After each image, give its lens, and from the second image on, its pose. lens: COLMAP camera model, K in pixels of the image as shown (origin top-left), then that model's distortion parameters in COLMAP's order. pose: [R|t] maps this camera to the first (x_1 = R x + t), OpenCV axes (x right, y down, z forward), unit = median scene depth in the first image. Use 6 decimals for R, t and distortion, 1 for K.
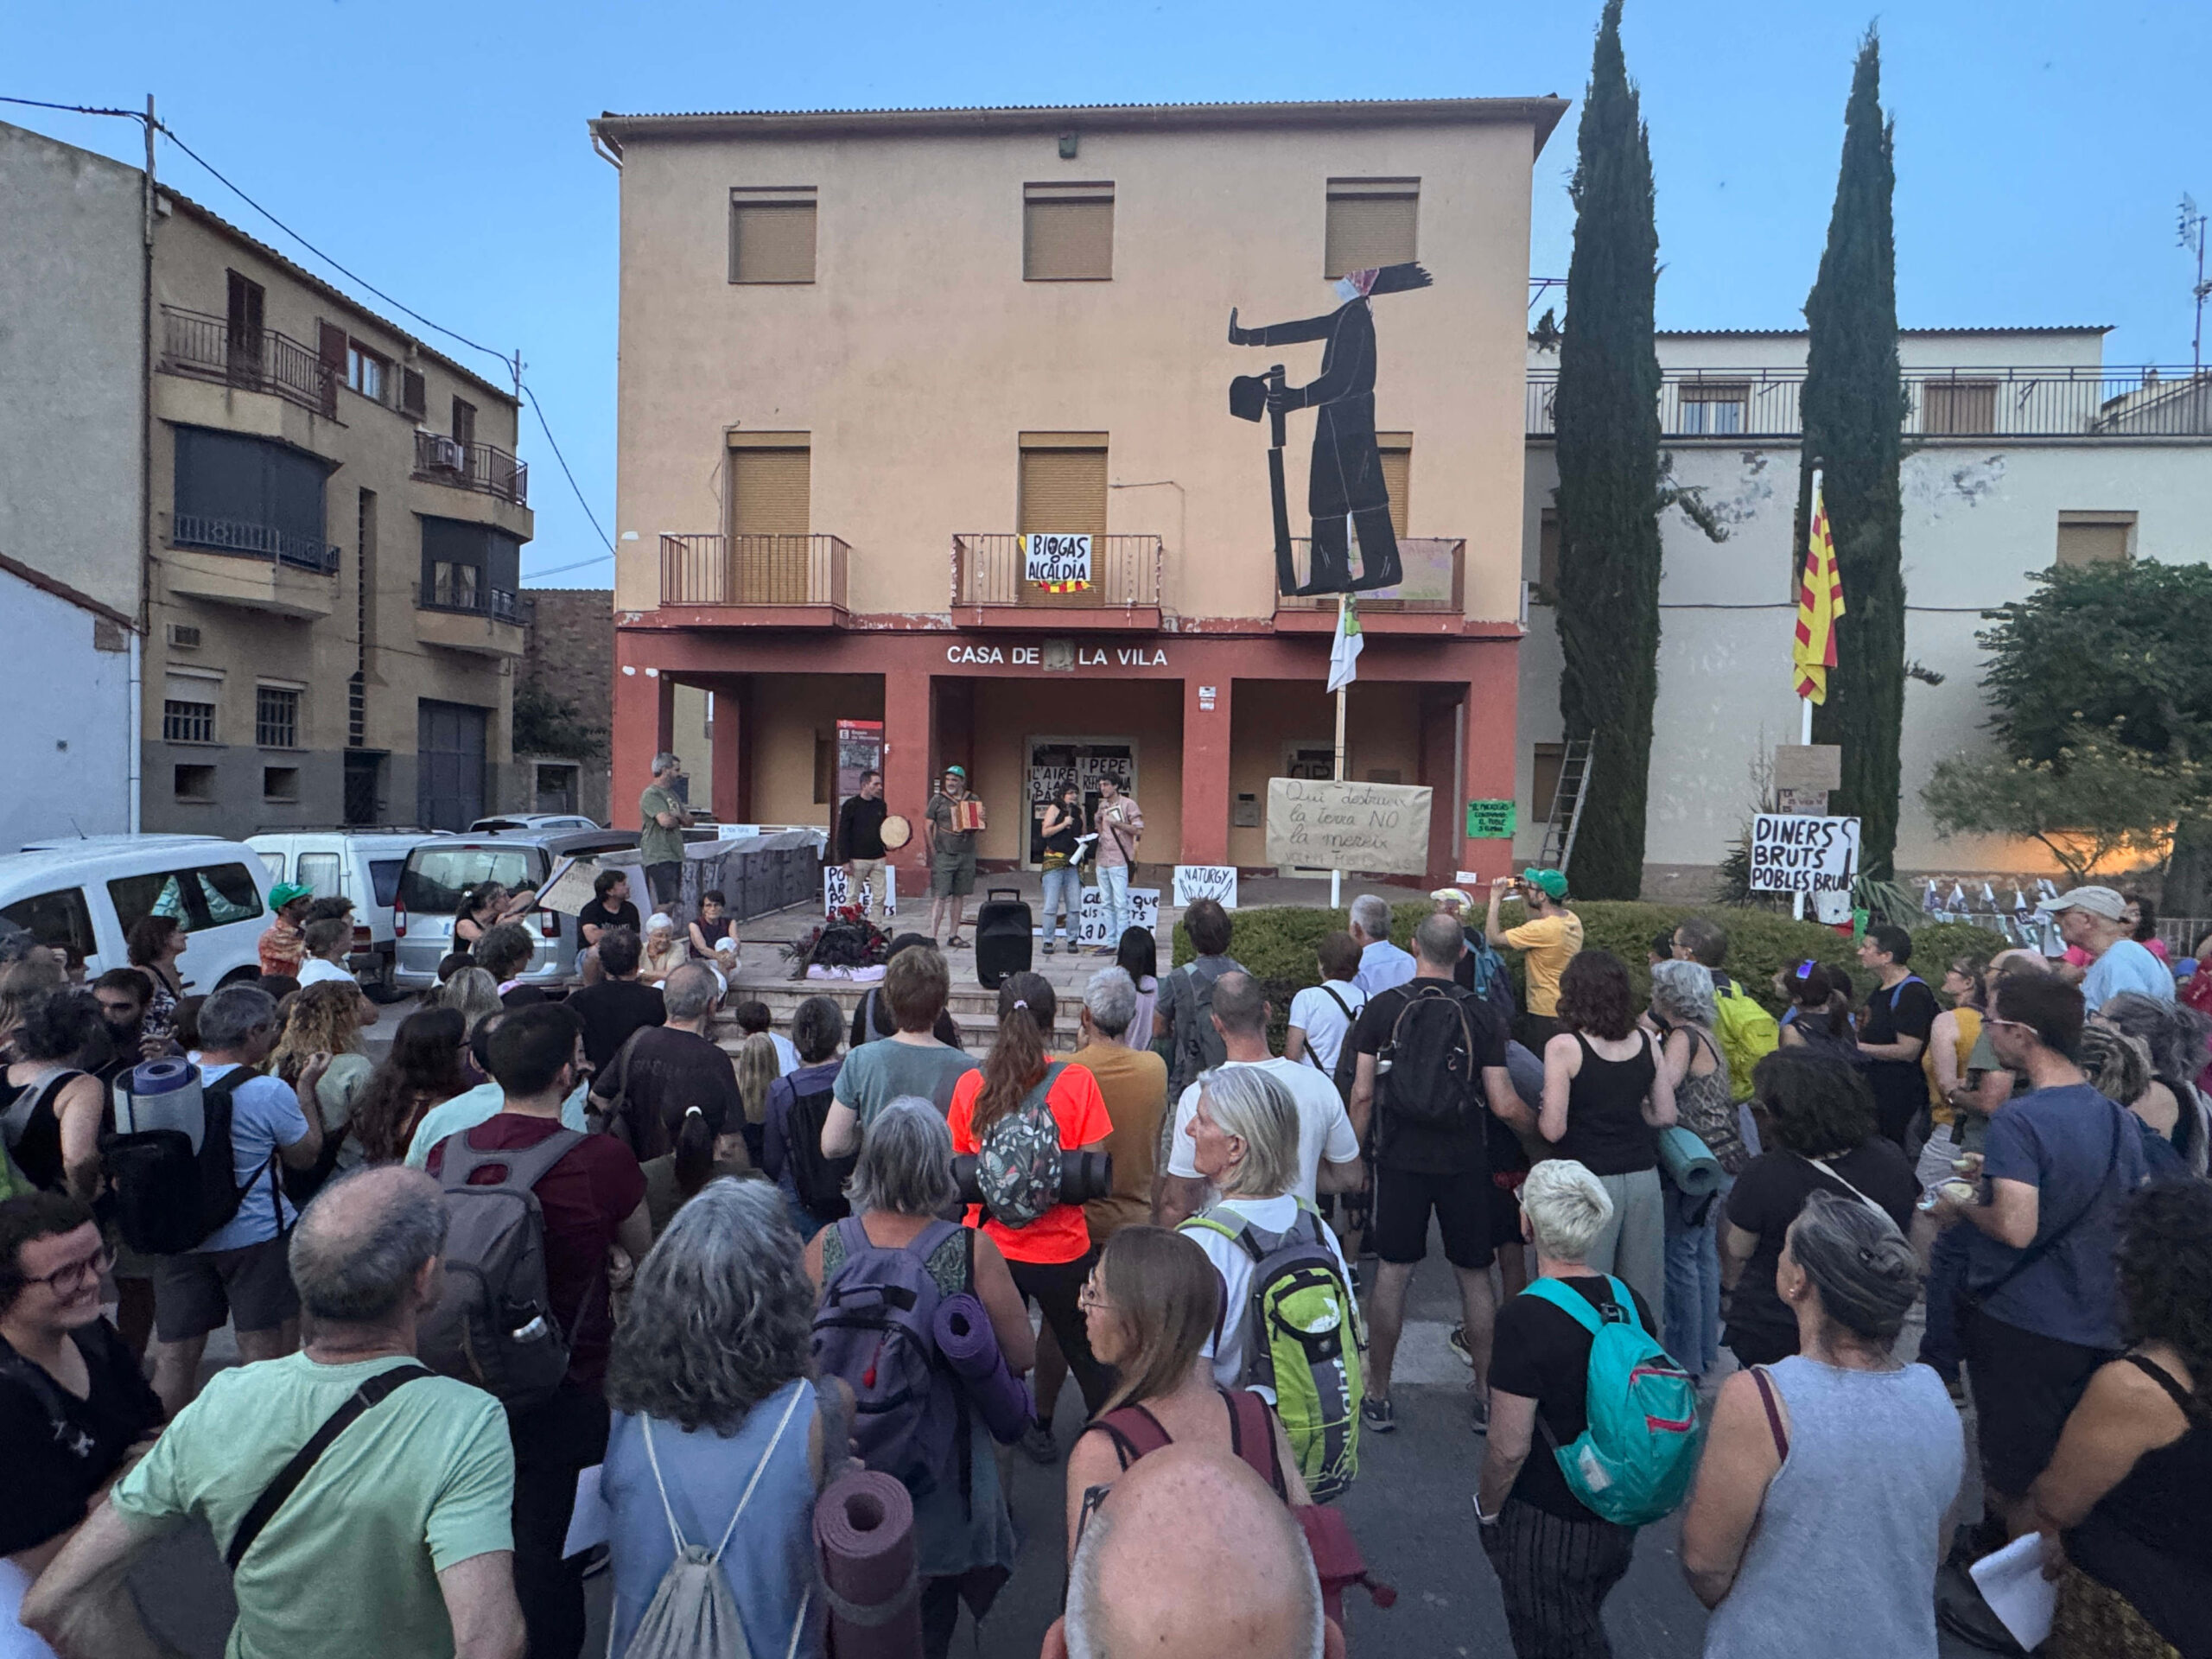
lens RADIAL K [[1166.2, 0, 1133.8], [0, 1166.2, 824.2], [0, 0, 1]] dist [0.001502, 0.001180]
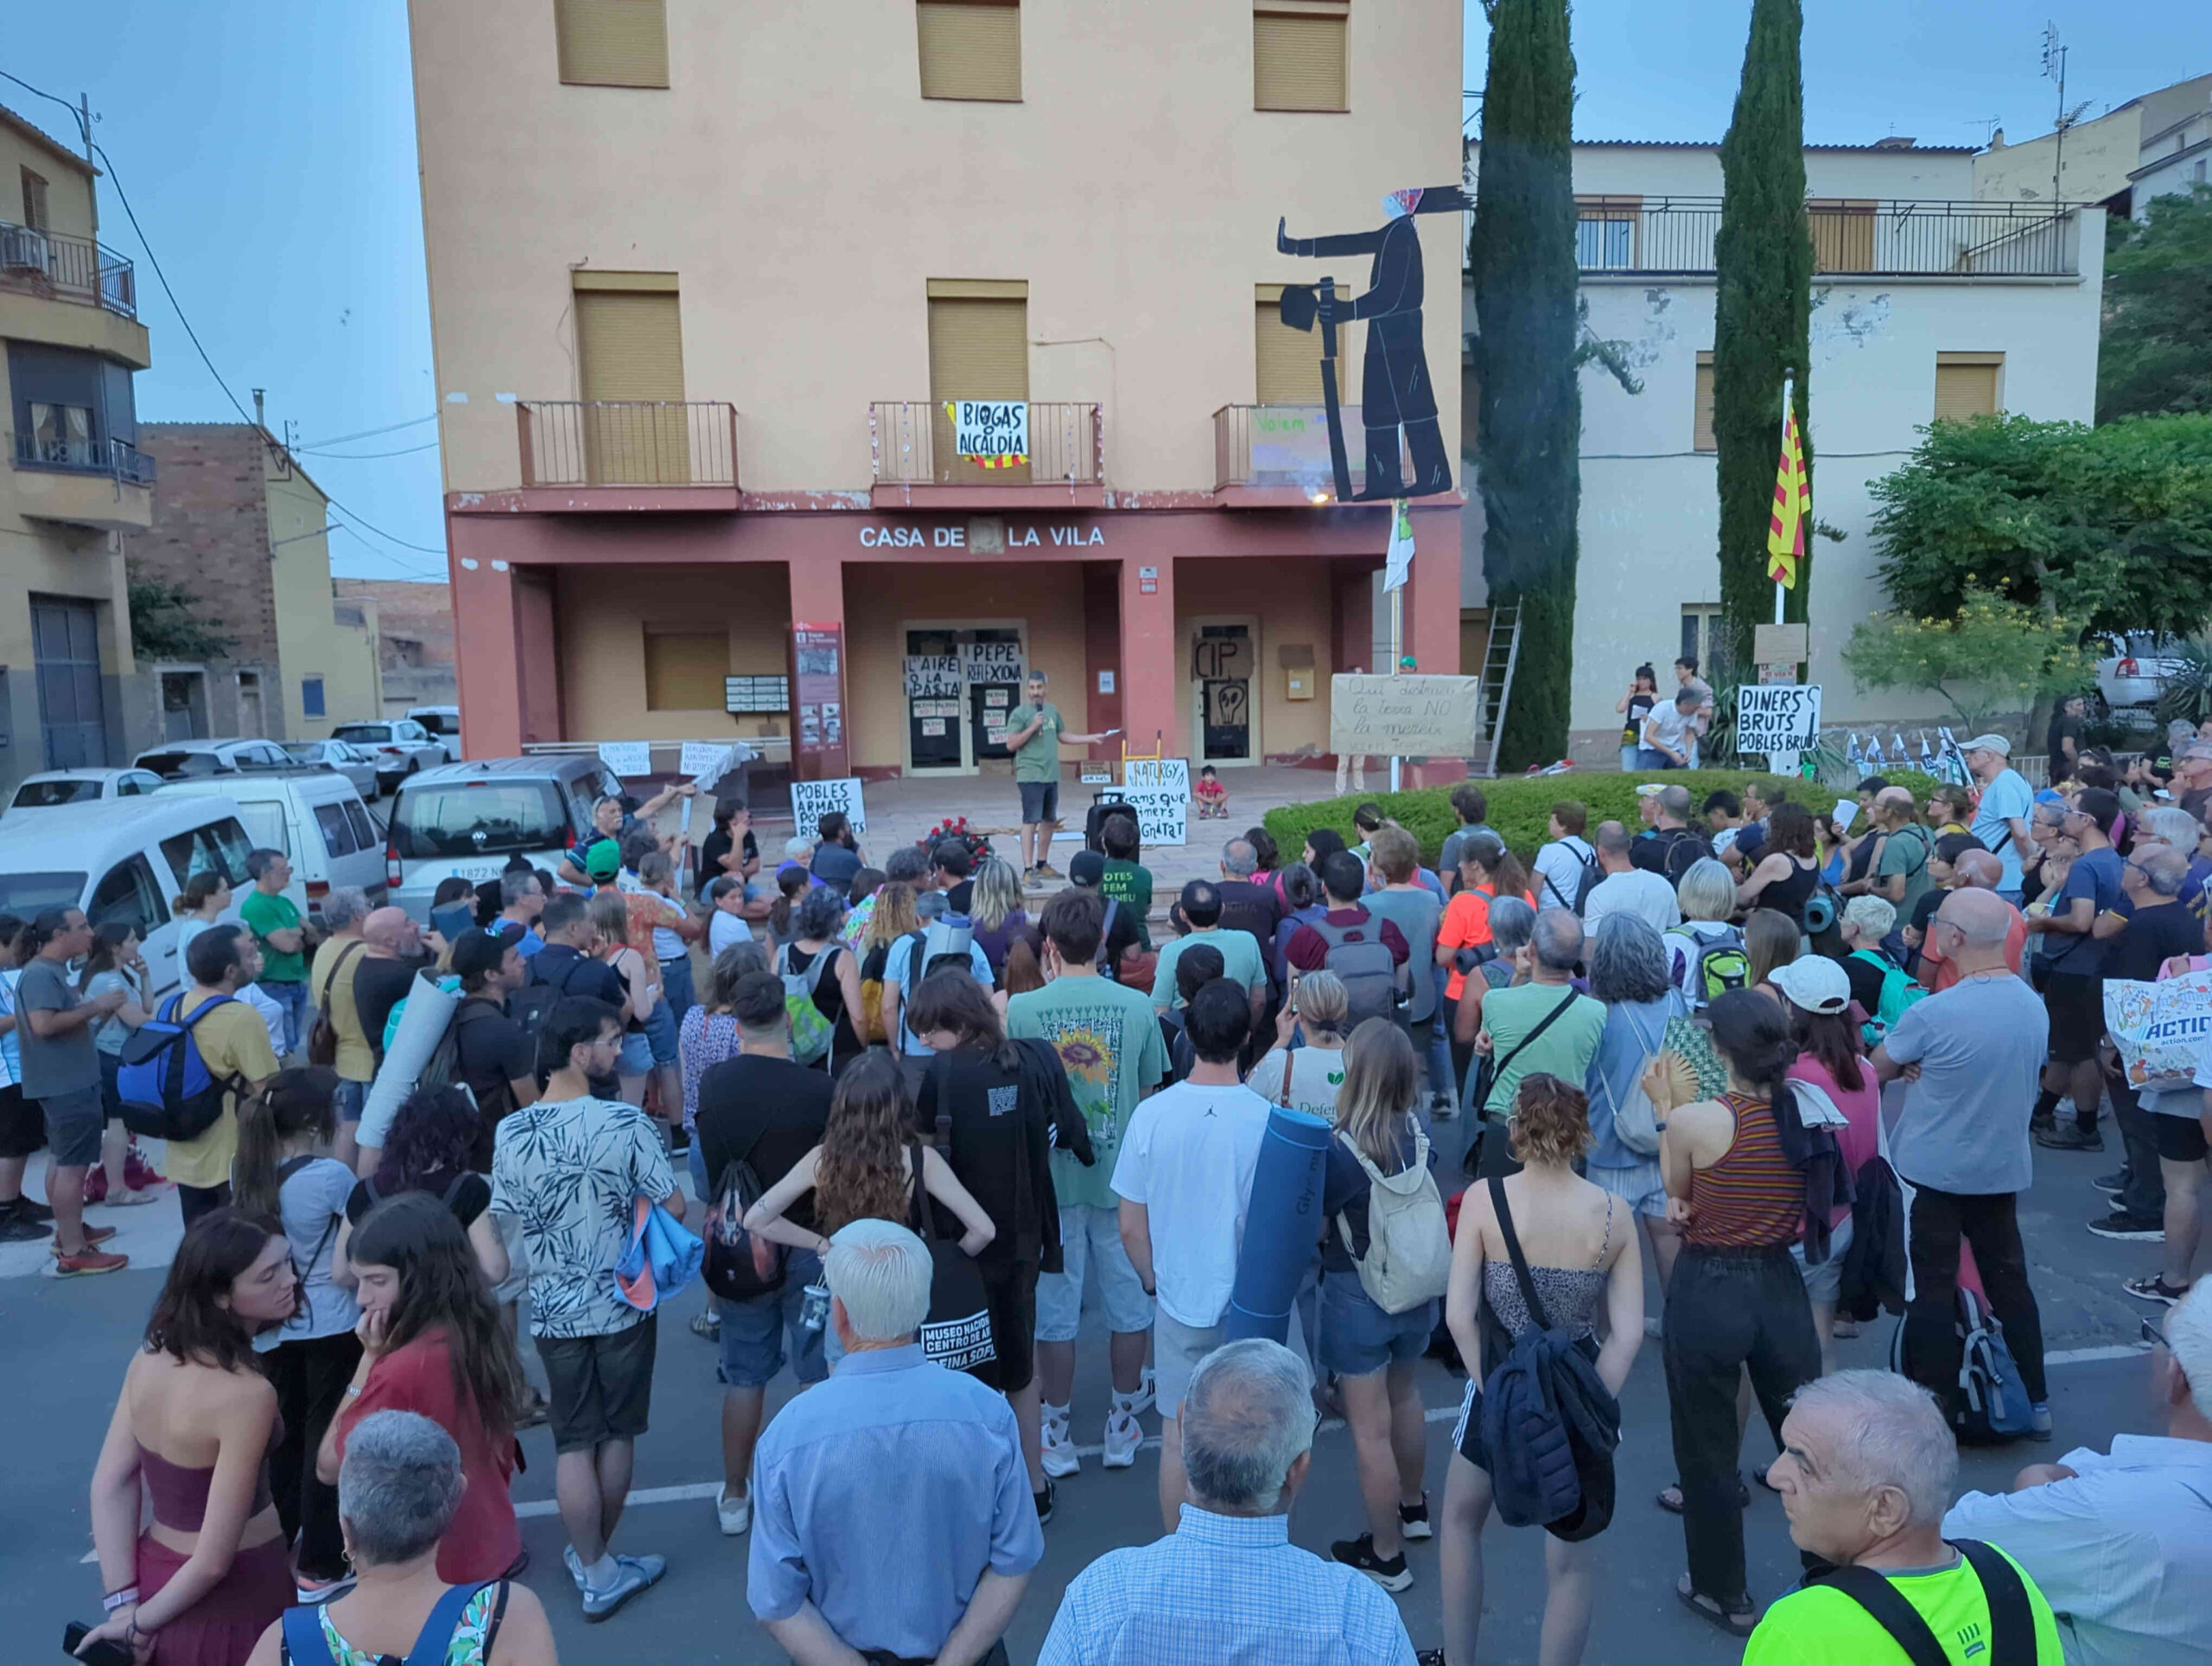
lens RADIAL K [[1556.8, 0, 1157.1], [0, 1556.8, 833.3], [0, 0, 1]] dist [0.072170, -0.058239]
pose [[0.971037, -0.067811, 0.229103, -0.228334], [0.047942, 0.994677, 0.091211, -0.019791], [-0.234068, -0.077585, 0.969119, -0.220325]]
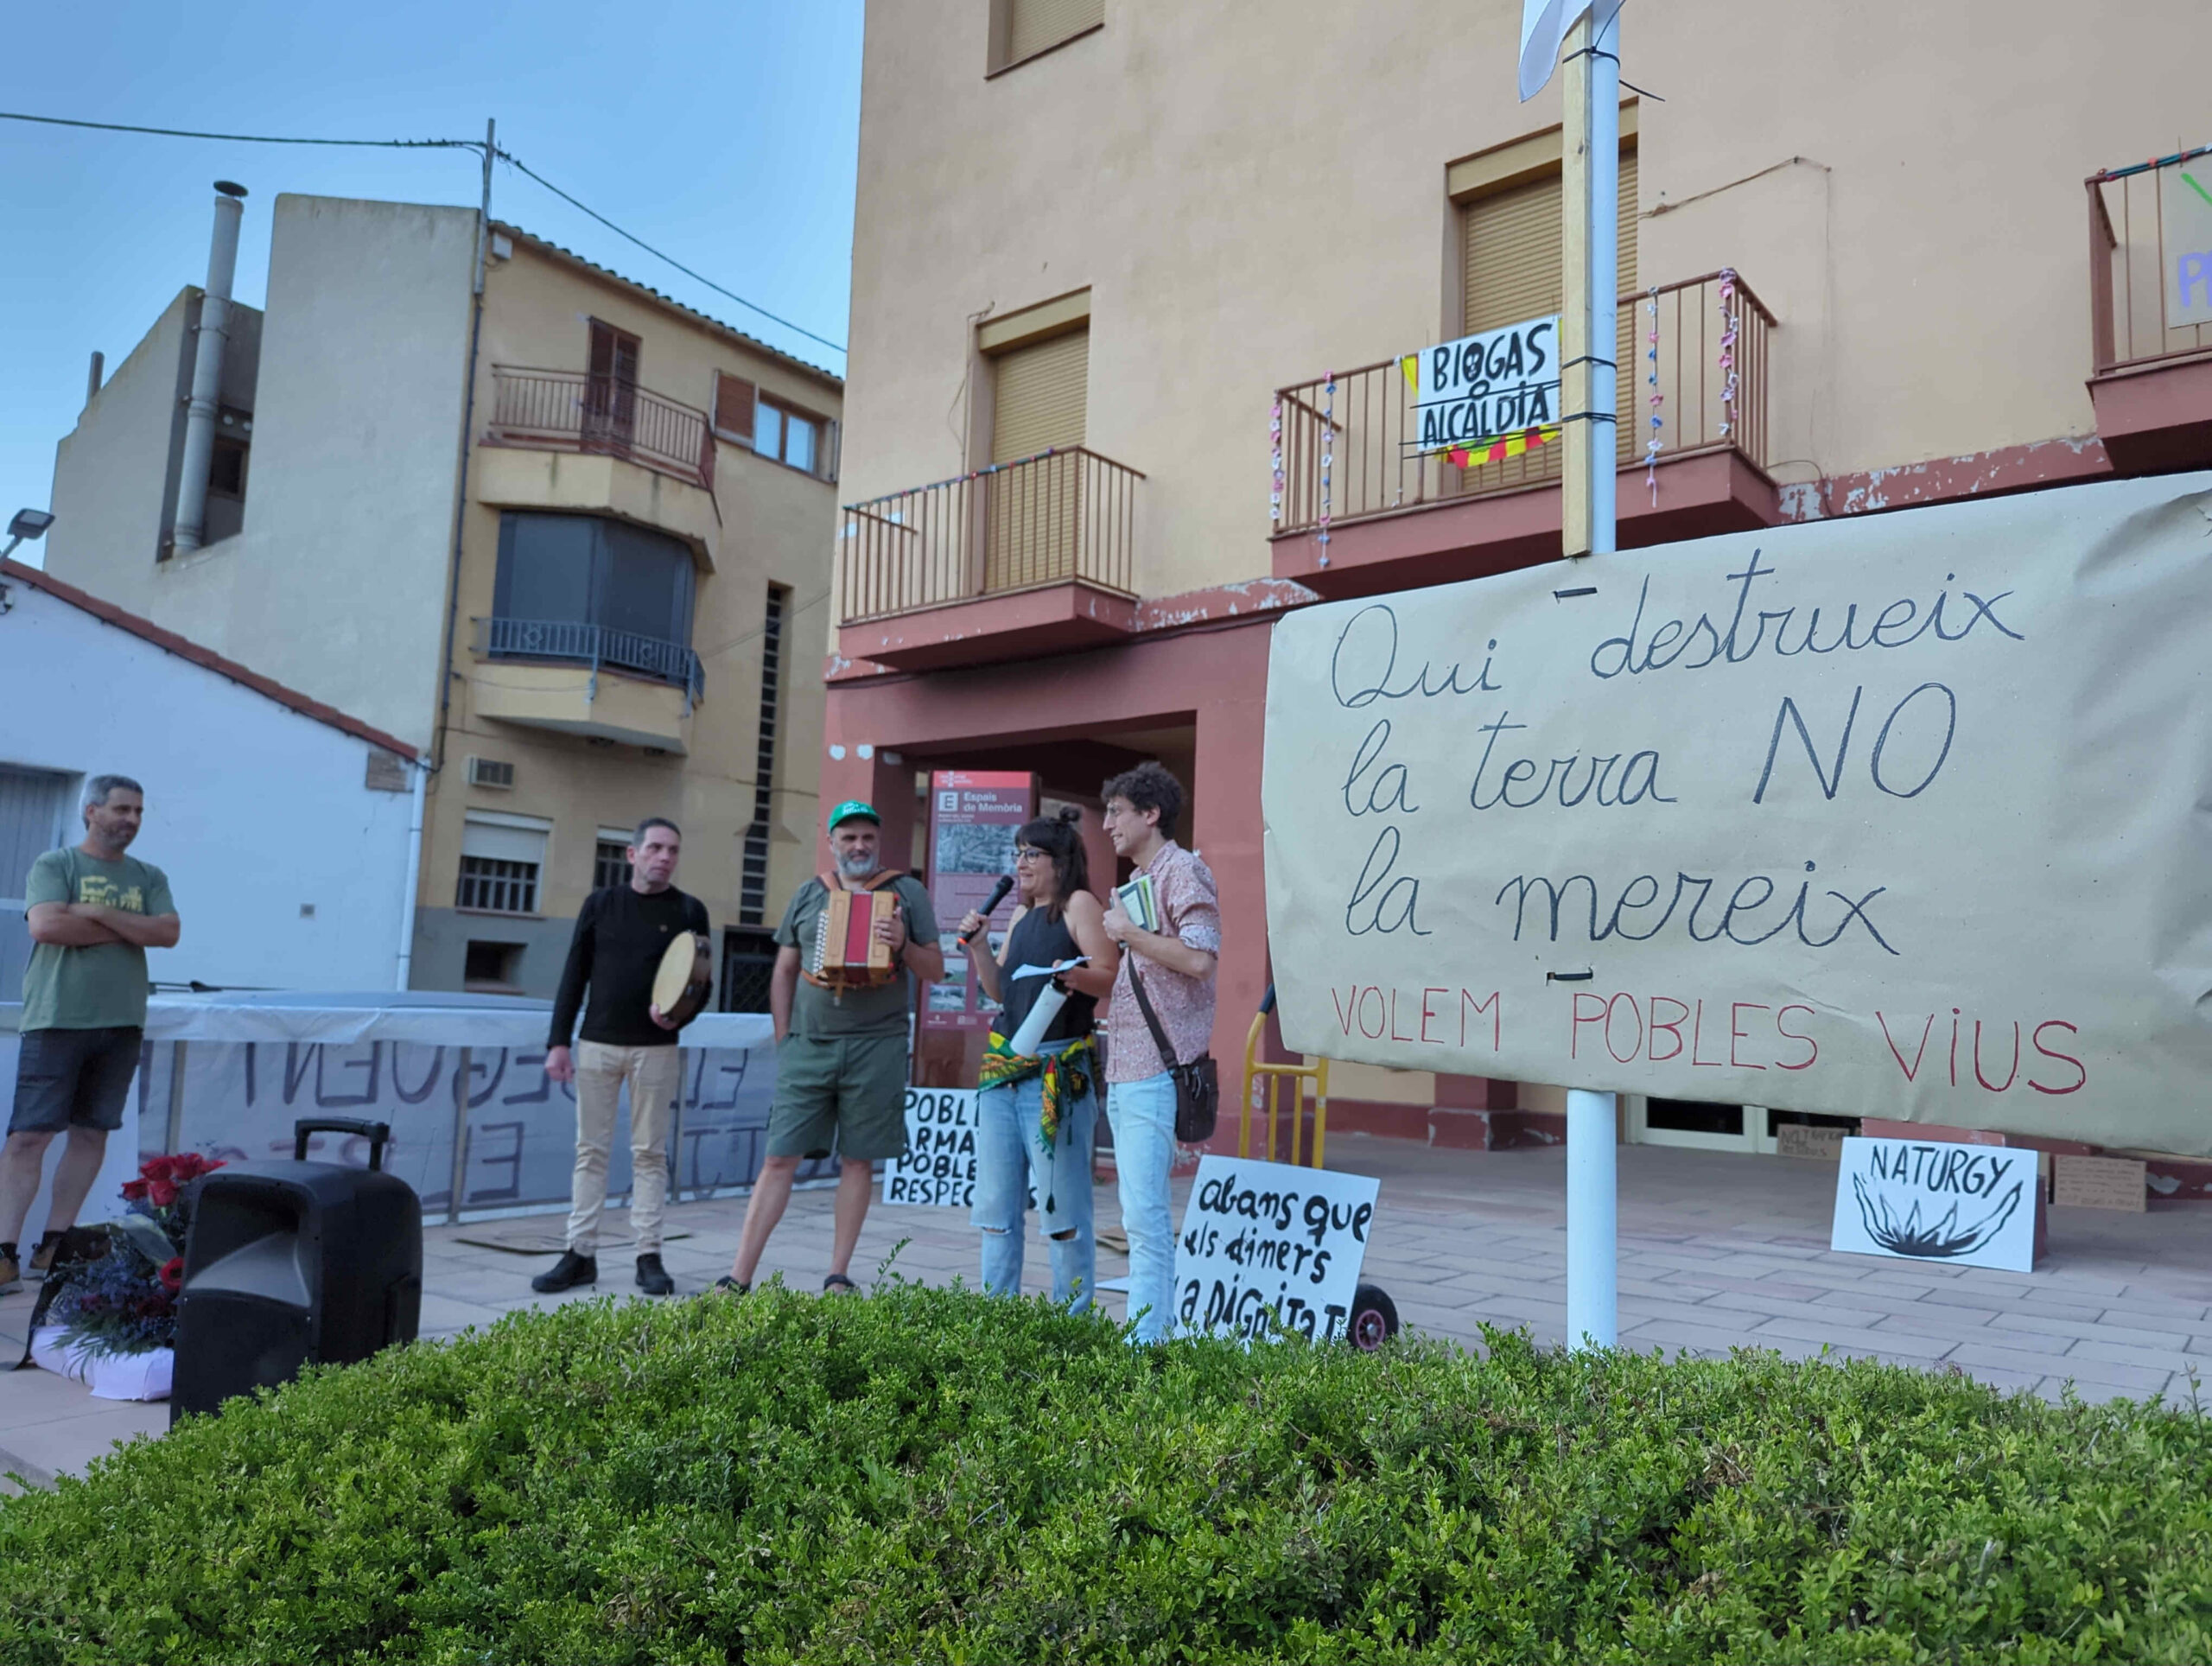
lens RADIAL K [[1556.8, 0, 1157.1], [0, 1556.8, 833.3], [0, 0, 1]] dist [0.072170, -0.058239]
pose [[0.815631, -0.062535, -0.575183, 0.150257], [-0.030475, 0.988118, -0.150646, 0.022758], [0.577770, 0.140401, 0.804034, 0.467329]]
